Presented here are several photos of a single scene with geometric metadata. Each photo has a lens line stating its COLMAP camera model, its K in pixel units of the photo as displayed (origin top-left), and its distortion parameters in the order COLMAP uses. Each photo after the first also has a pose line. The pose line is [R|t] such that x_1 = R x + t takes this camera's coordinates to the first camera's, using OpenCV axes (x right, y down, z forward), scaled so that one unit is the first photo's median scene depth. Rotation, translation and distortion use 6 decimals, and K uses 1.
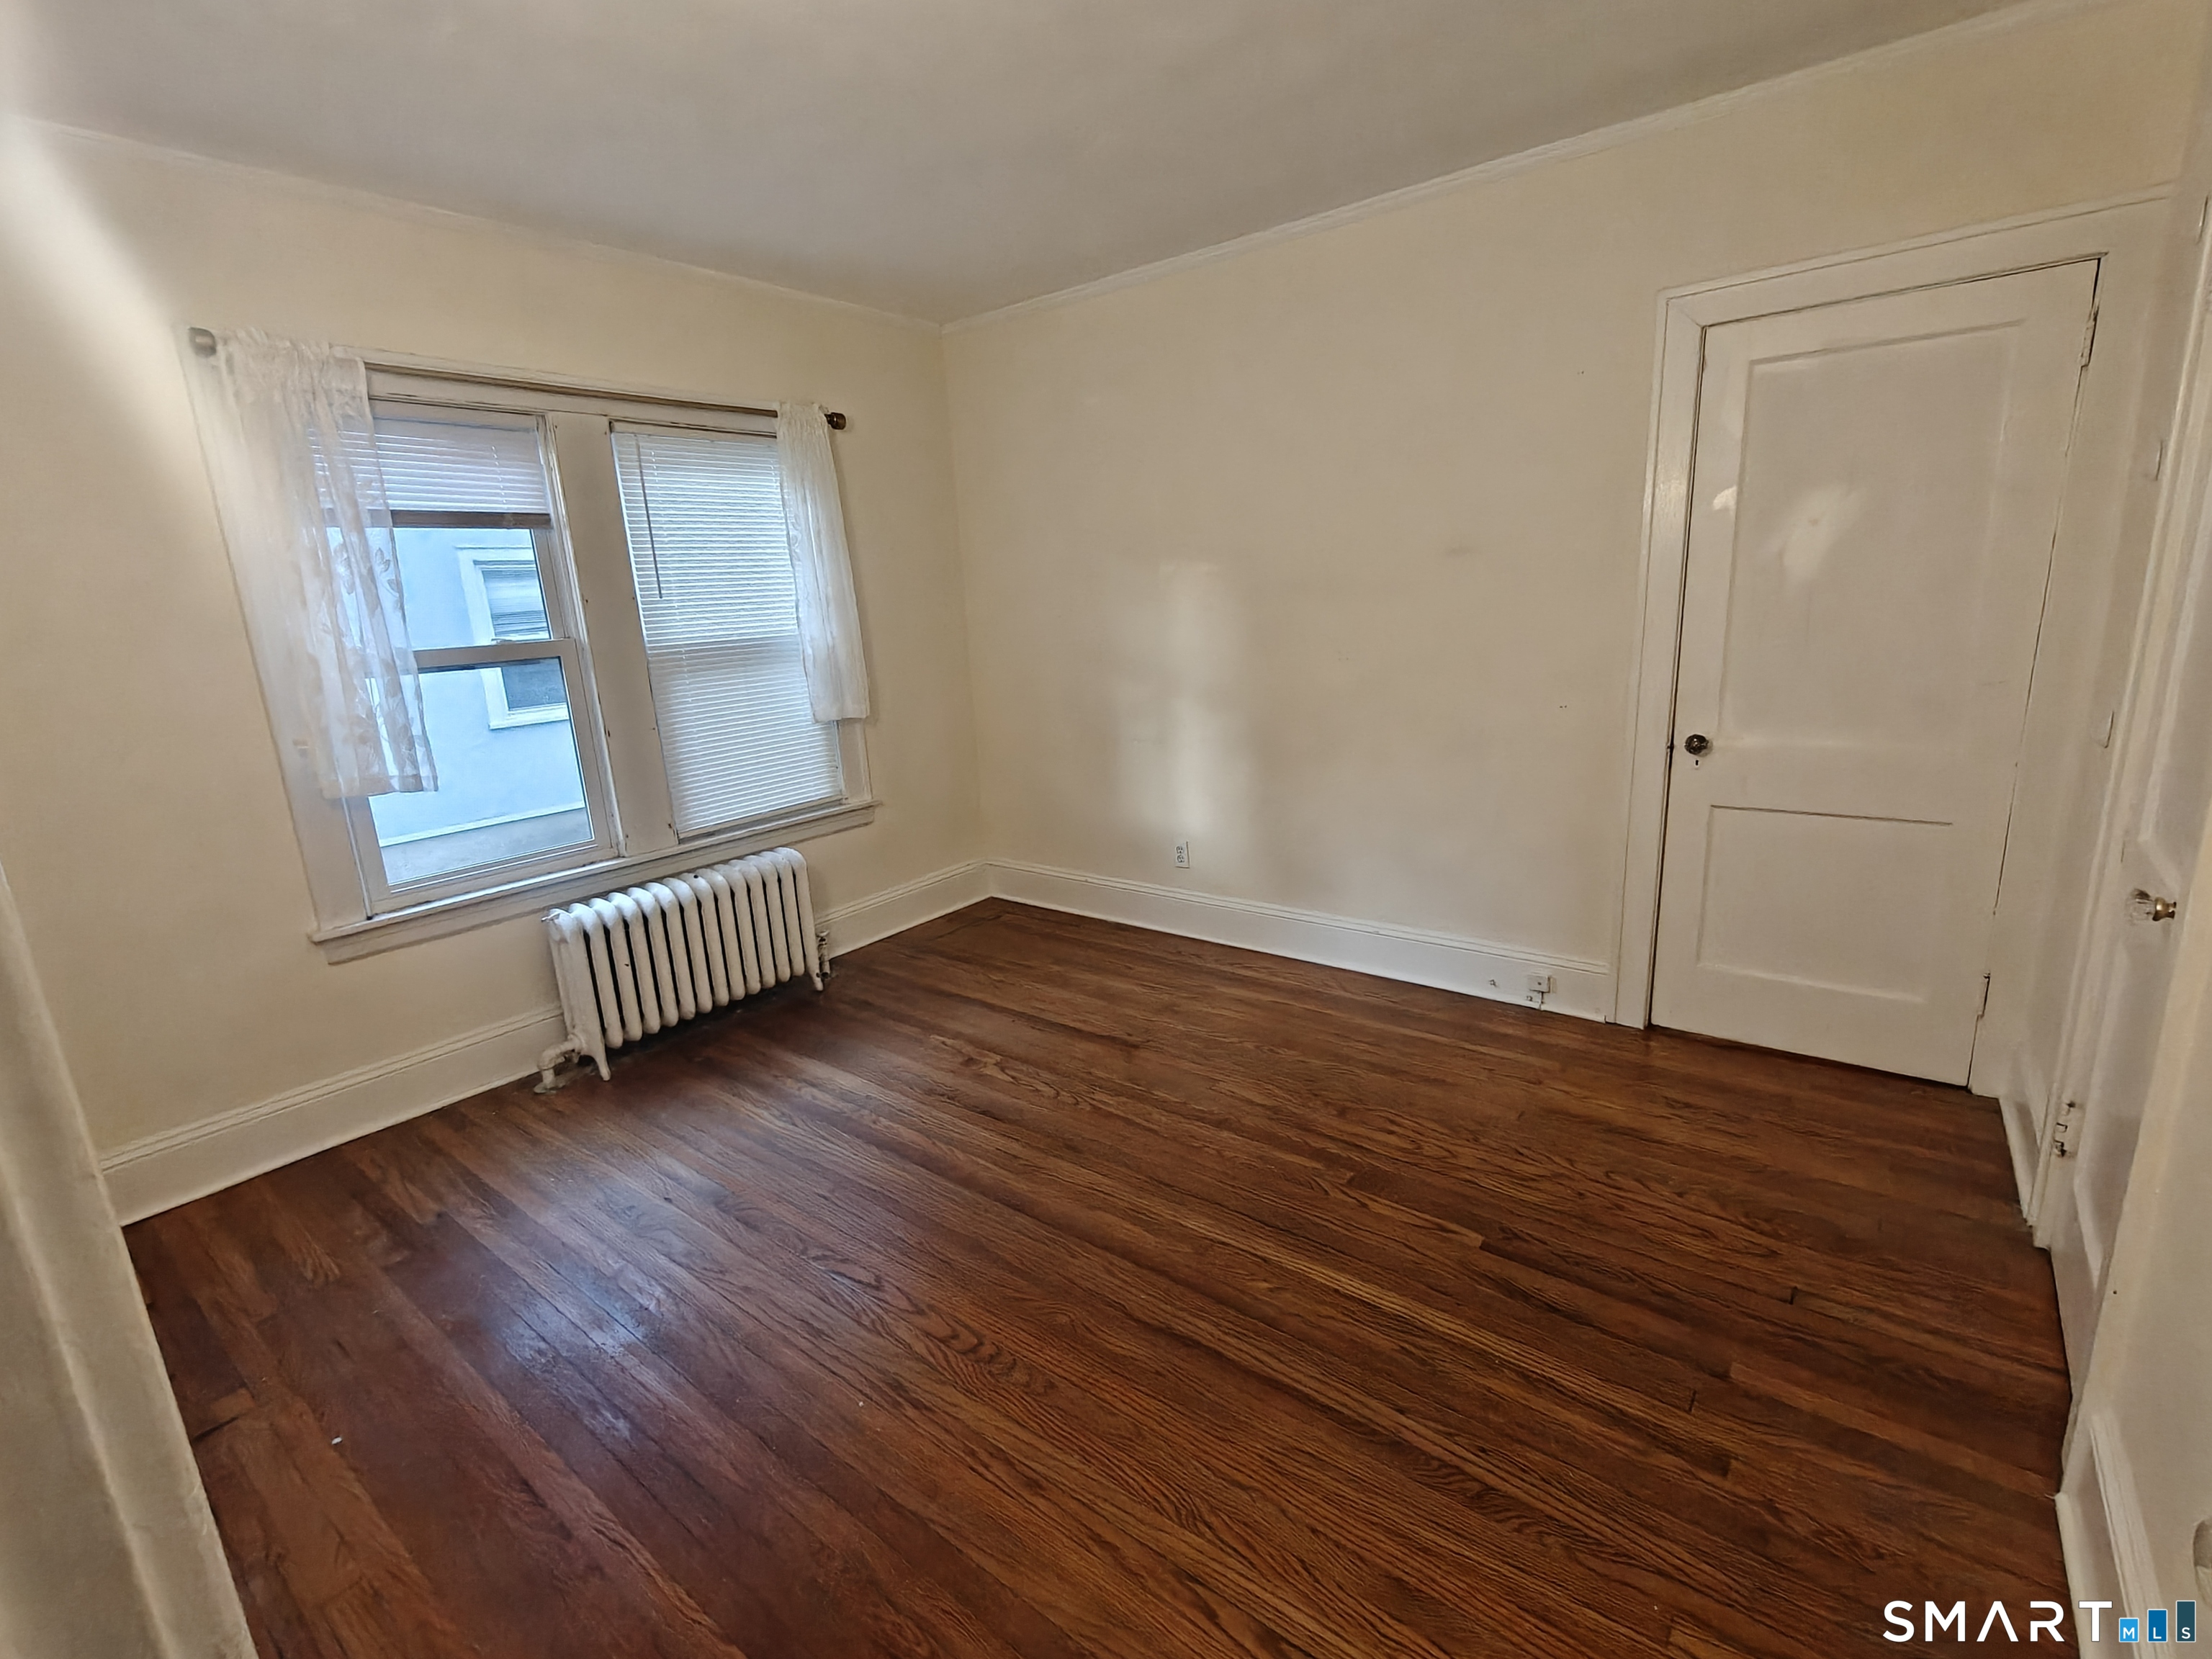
lens RADIAL K [[988.4, 0, 1103.4], [0, 988.4, 835.2], [0, 0, 1]] dist [-0.003358, 0.000380]
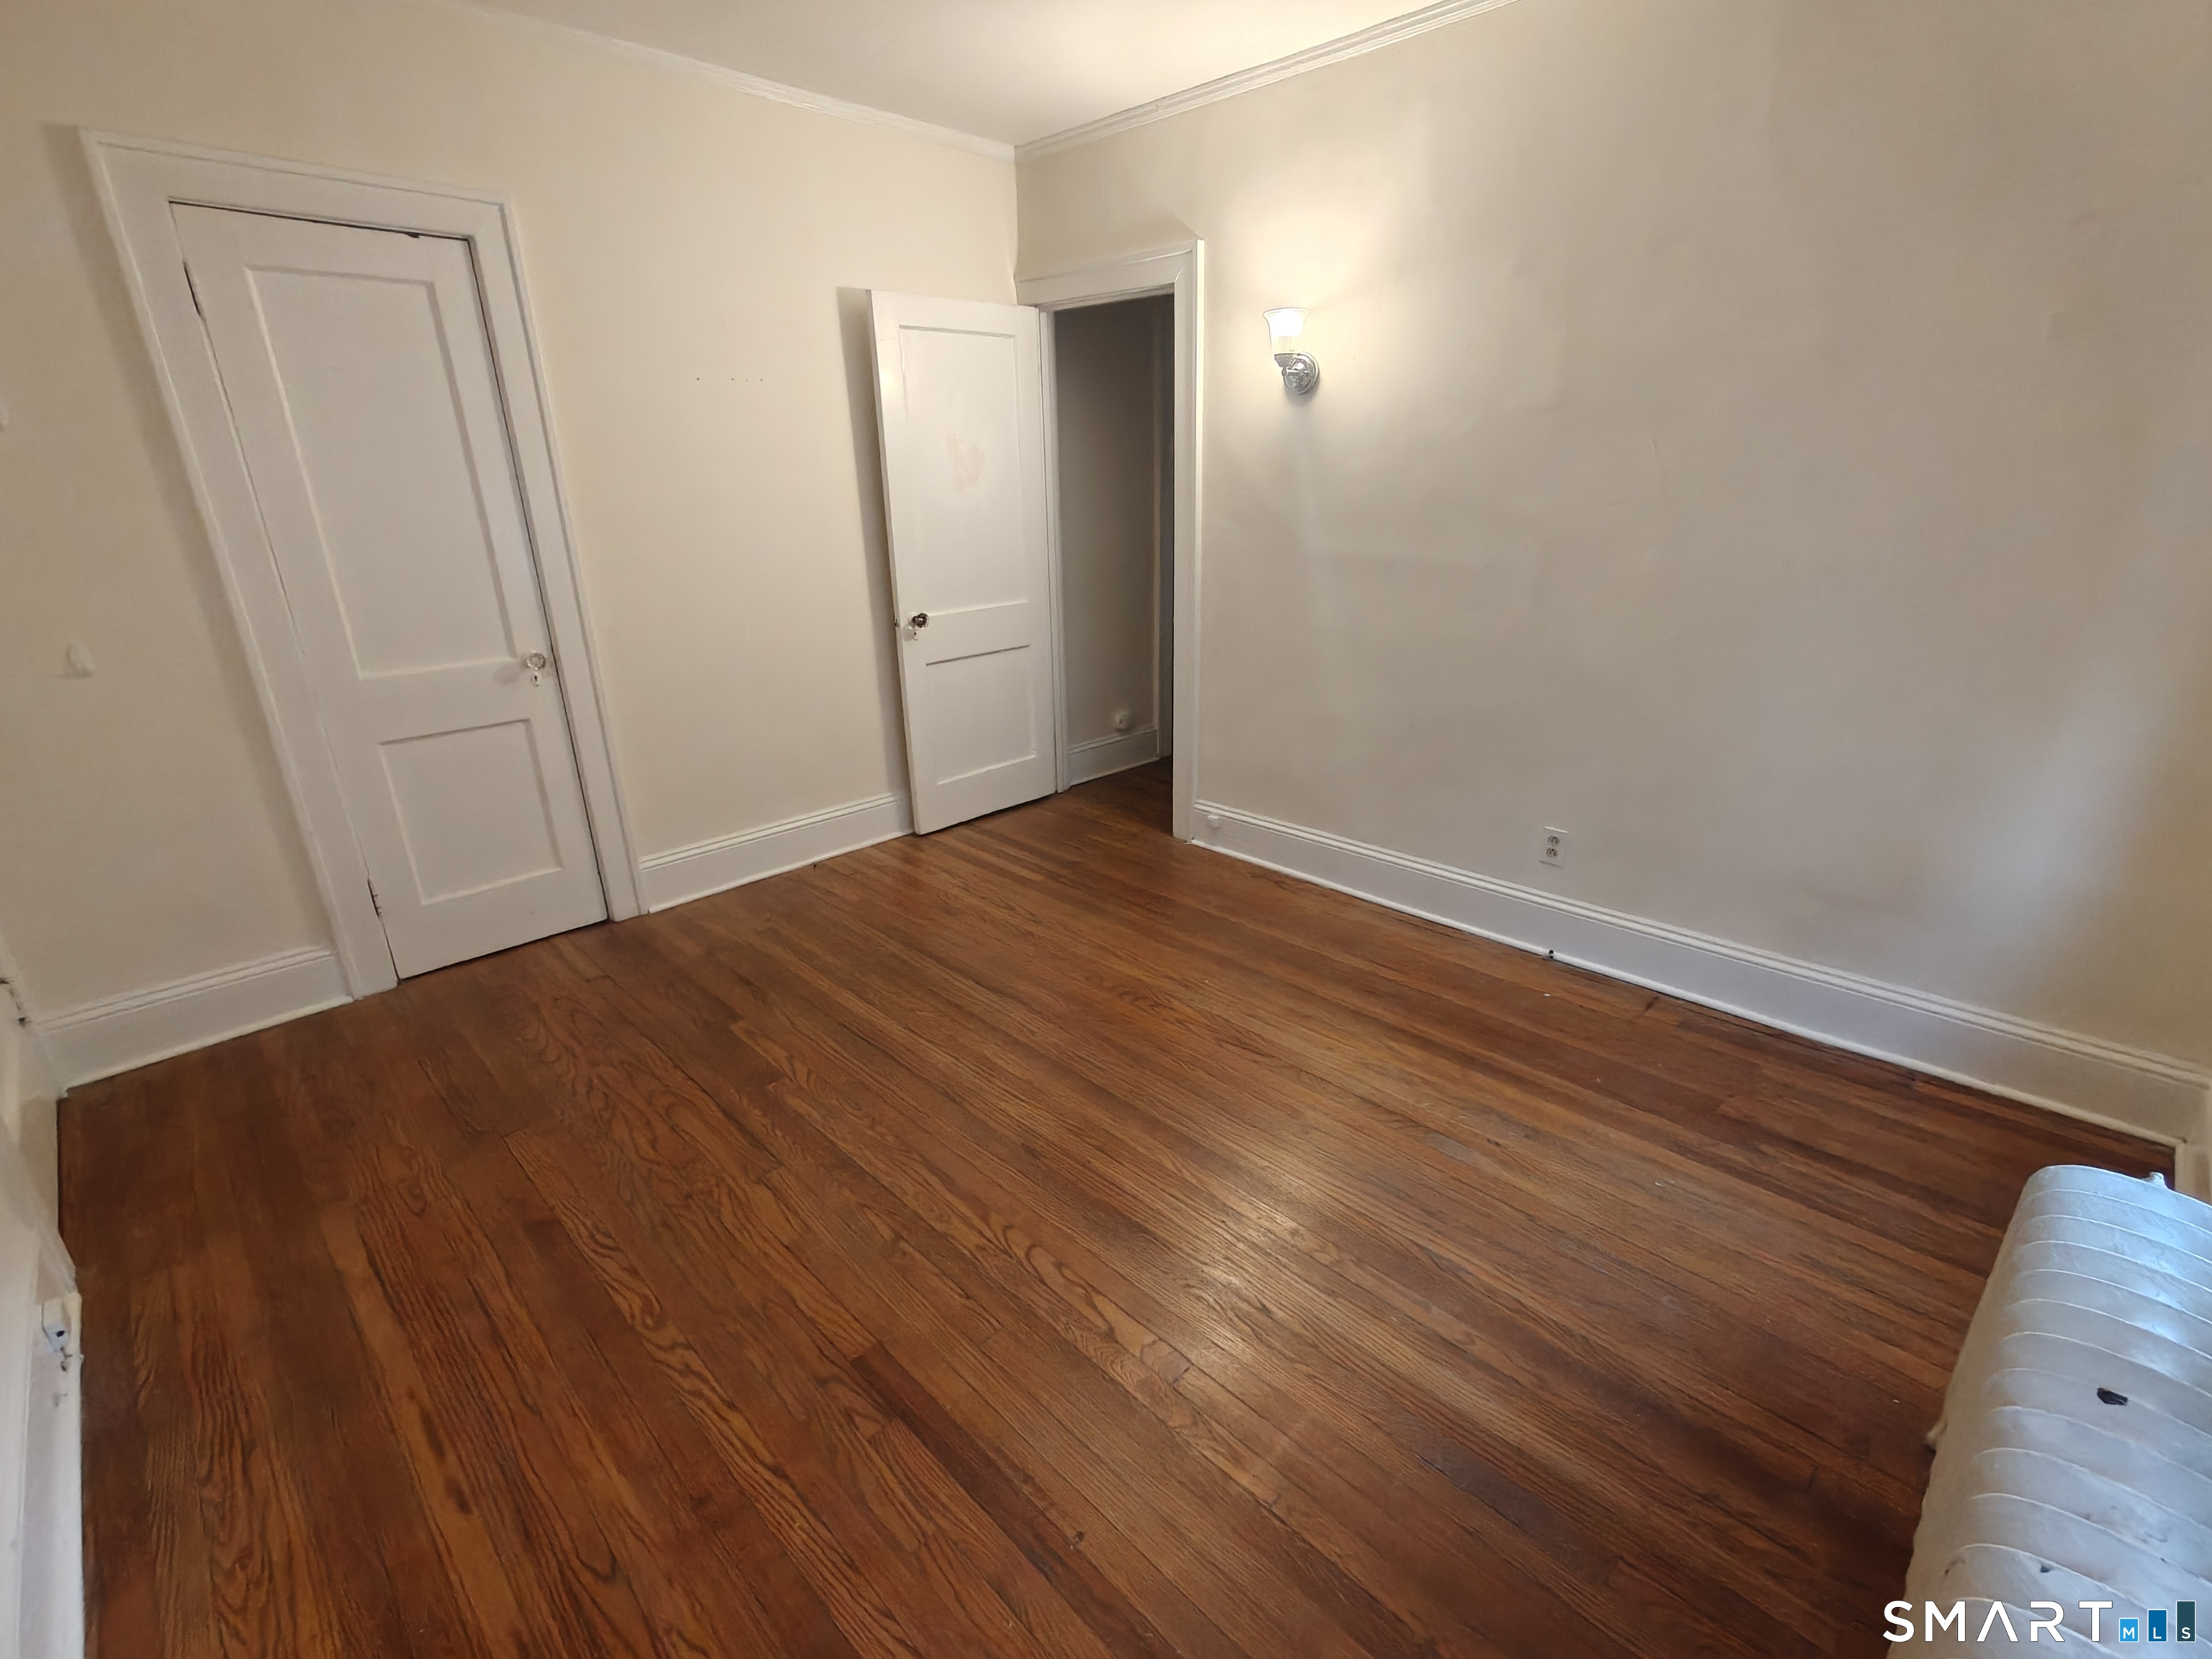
lens RADIAL K [[993.2, 0, 1107.7], [0, 993.2, 836.1], [0, 0, 1]] dist [-0.000464, 0.000356]
pose [[-0.990599, 0.025841, 0.134337, -0.184790], [0.097041, 0.824888, 0.556905, -0.313486], [-0.096422, 0.564705, -0.819641, 1.313315]]
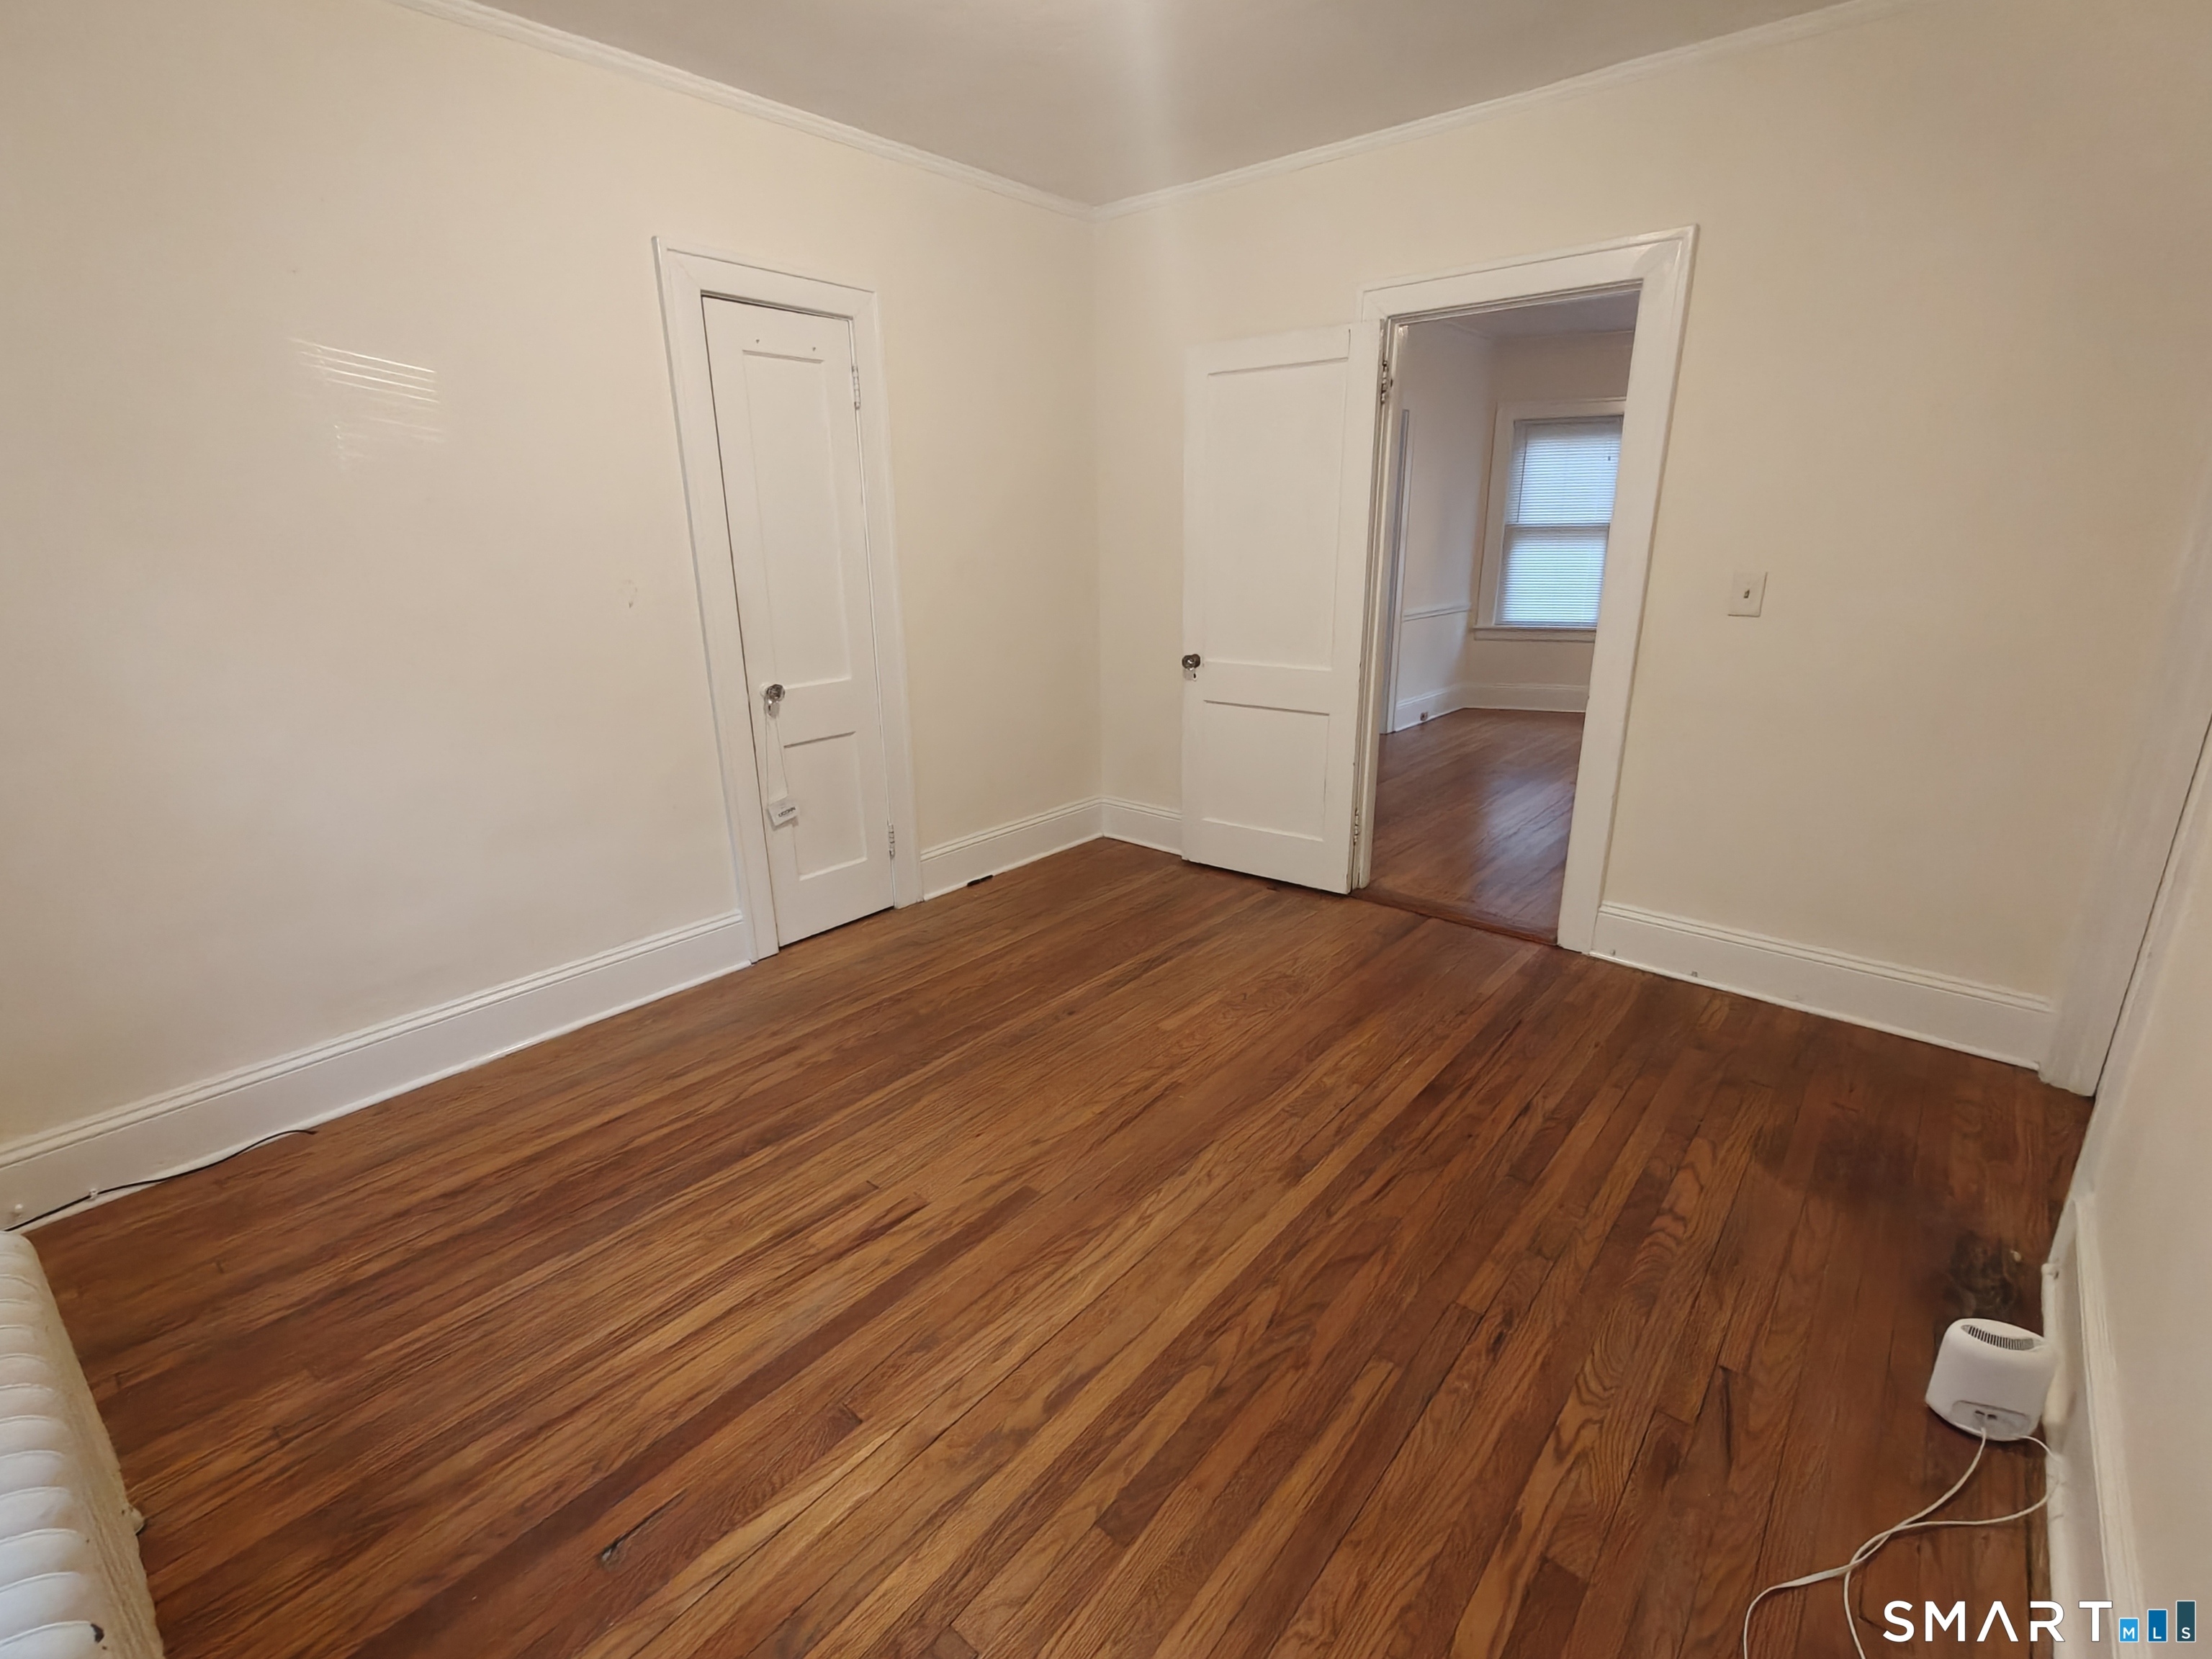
lens RADIAL K [[994.0, 0, 1102.5], [0, 994.0, 834.7], [0, 0, 1]] dist [-0.002122, 0.000938]
pose [[0.048068, -0.235638, 0.970651, -0.681264], [0.246600, 0.944493, 0.217075, -0.115669], [-0.967925, 0.228928, 0.103508, 0.660122]]
